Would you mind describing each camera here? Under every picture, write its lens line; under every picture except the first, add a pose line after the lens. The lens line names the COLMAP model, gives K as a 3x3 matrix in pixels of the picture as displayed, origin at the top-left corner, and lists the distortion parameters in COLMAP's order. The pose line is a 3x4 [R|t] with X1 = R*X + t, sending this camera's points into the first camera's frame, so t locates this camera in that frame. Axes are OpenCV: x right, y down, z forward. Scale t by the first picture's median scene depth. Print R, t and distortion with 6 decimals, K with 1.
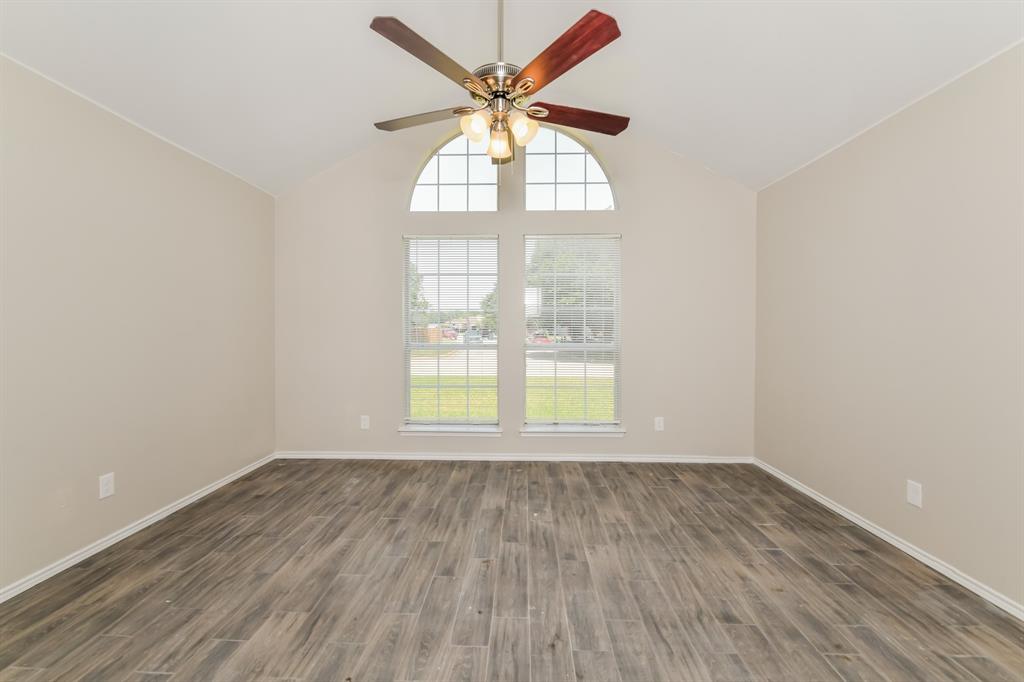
lens RADIAL K [[406.8, 0, 507.9], [0, 406.8, 336.0], [0, 0, 1]] dist [0.000828, -0.003387]
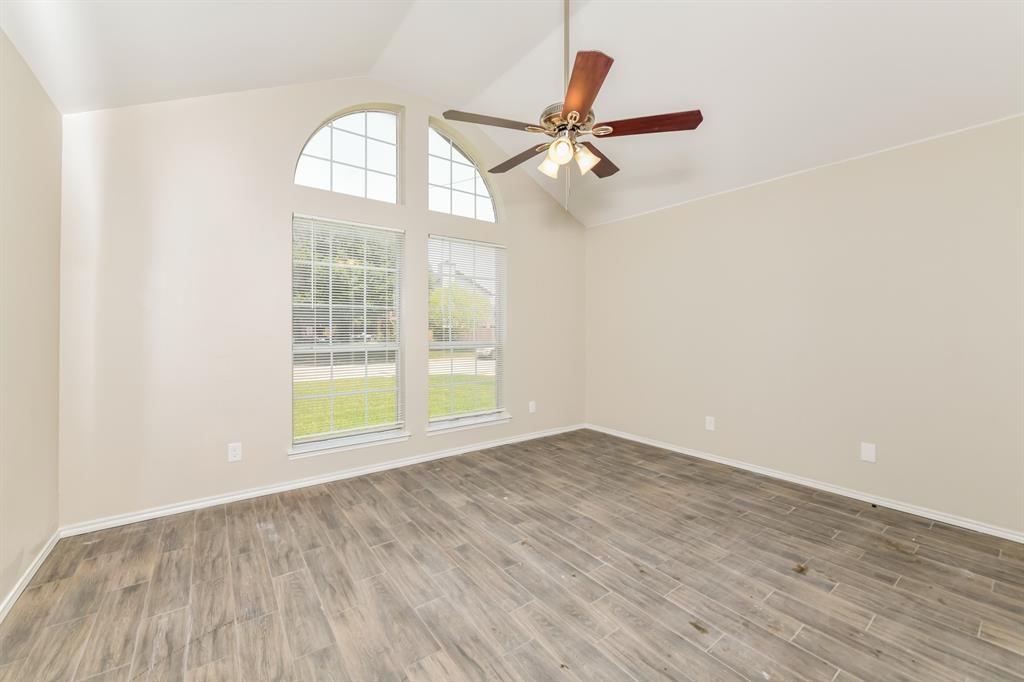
lens RADIAL K [[406.8, 0, 503.6], [0, 406.8, 333.6], [0, 0, 1]] dist [0.000828, -0.003387]
pose [[0.785328, -0.007659, 0.619032, -0.676439], [0.010659, 0.999943, -0.001151, -0.001591], [-0.618988, 0.007502, 0.785365, 0.160487]]
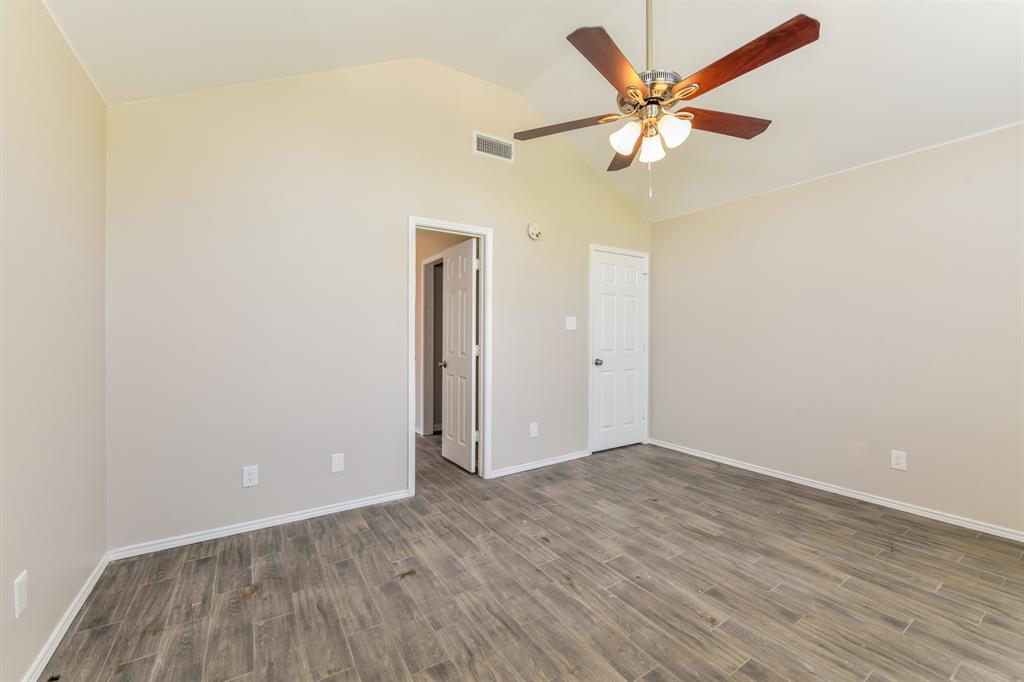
lens RADIAL K [[406.8, 0, 514.1], [0, 406.8, 337.1], [0, 0, 1]] dist [0.000828, -0.003387]
pose [[-0.813135, 0.000583, -0.582075, 0.647343], [-0.010677, 0.999816, 0.015917, -0.010544], [0.581978, 0.019158, -0.812979, 1.254849]]
